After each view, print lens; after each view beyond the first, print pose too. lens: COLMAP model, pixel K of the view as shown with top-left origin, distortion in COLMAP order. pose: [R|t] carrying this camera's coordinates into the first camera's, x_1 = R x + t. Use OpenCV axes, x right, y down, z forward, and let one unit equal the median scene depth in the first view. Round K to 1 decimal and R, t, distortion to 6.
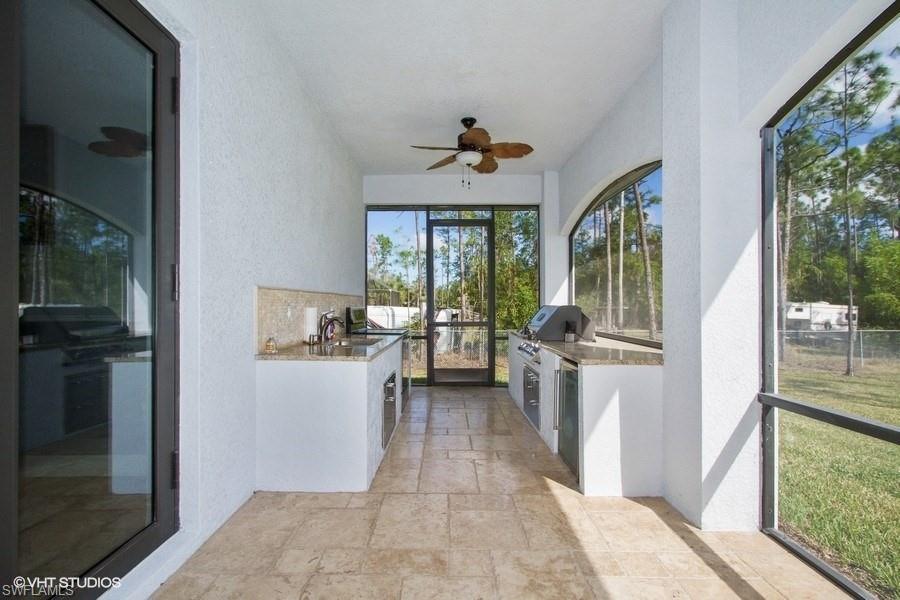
lens RADIAL K [[425.3, 0, 446.5], [0, 425.3, 304.0], [0, 0, 1]] dist [-0.016672, -0.000096]
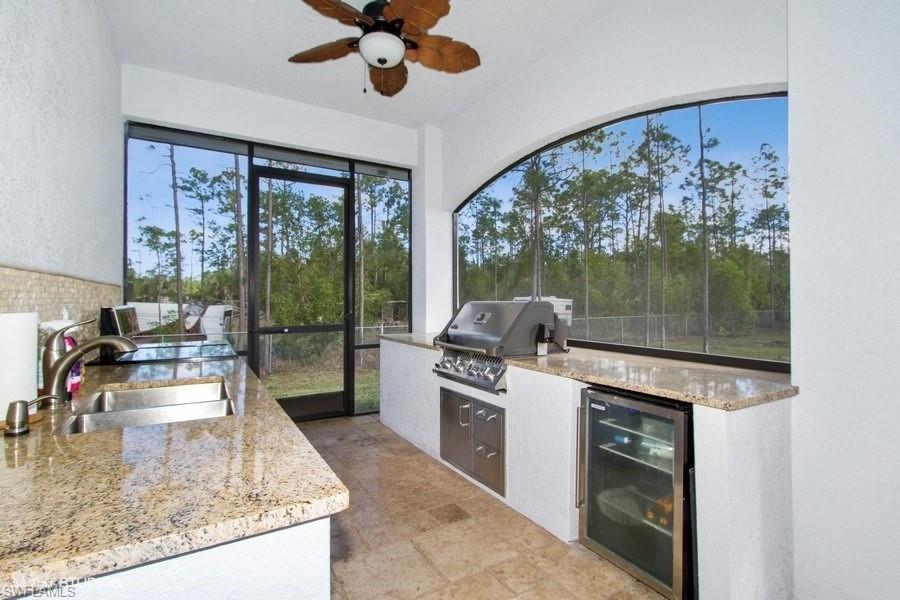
lens RADIAL K [[416.3, 0, 450.0], [0, 416.3, 300.0], [0, 0, 1]] dist [0.000389, 0.000227]
pose [[0.852198, -0.001264, 0.523217, -0.110700], [-0.001993, 0.999982, 0.005663, -0.002595], [-0.523215, -0.005869, 0.852180, 0.306162]]
